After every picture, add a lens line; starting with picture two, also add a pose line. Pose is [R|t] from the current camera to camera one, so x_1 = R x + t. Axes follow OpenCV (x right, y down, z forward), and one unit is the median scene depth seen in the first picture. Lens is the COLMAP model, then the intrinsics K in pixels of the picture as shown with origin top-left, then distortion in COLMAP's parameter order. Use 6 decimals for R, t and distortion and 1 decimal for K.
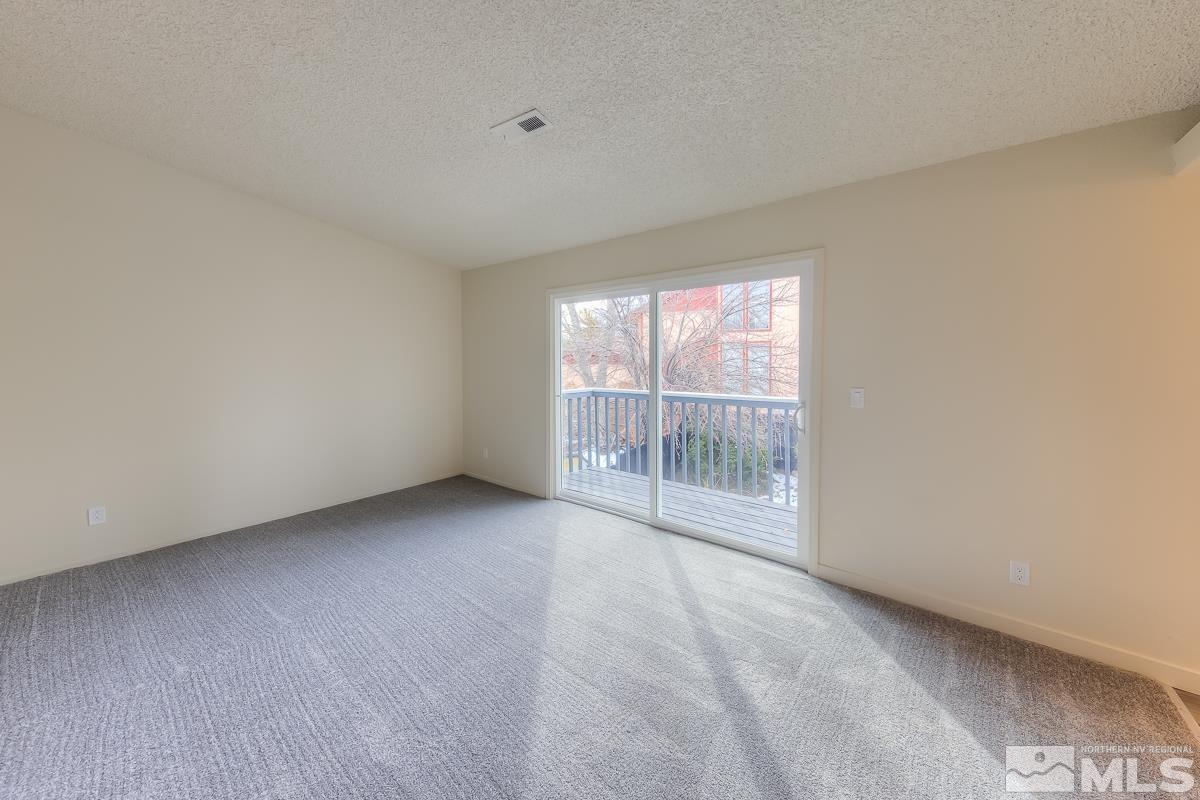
lens RADIAL K [[394.6, 0, 576.2], [0, 394.6, 361.6], [0, 0, 1]] dist [0.005368, -0.000225]
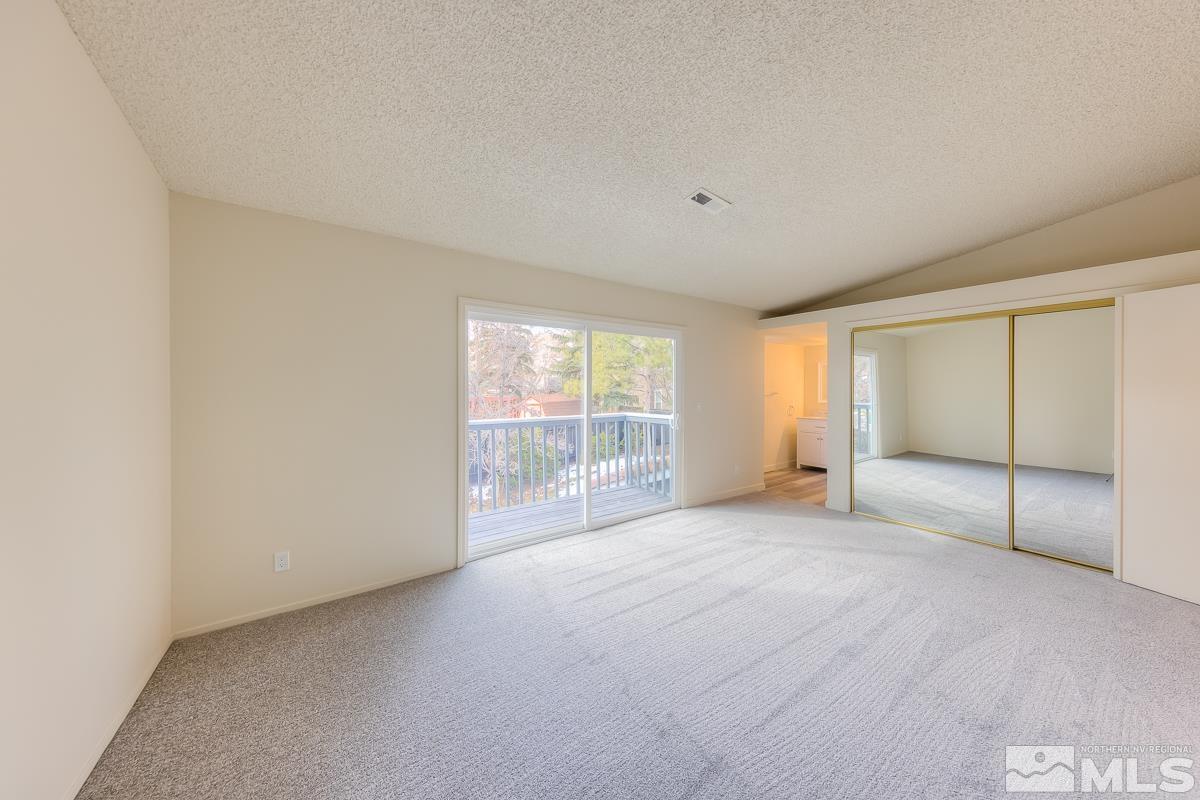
lens RADIAL K [[394.6, 0, 597.6], [0, 394.6, 395.8], [0, 0, 1]] dist [0.005368, -0.000225]
pose [[0.292567, -0.016877, 0.956096, -0.839021], [0.001782, 0.999852, 0.017104, -0.002256], [-0.956243, -0.003300, 0.292554, 0.585819]]
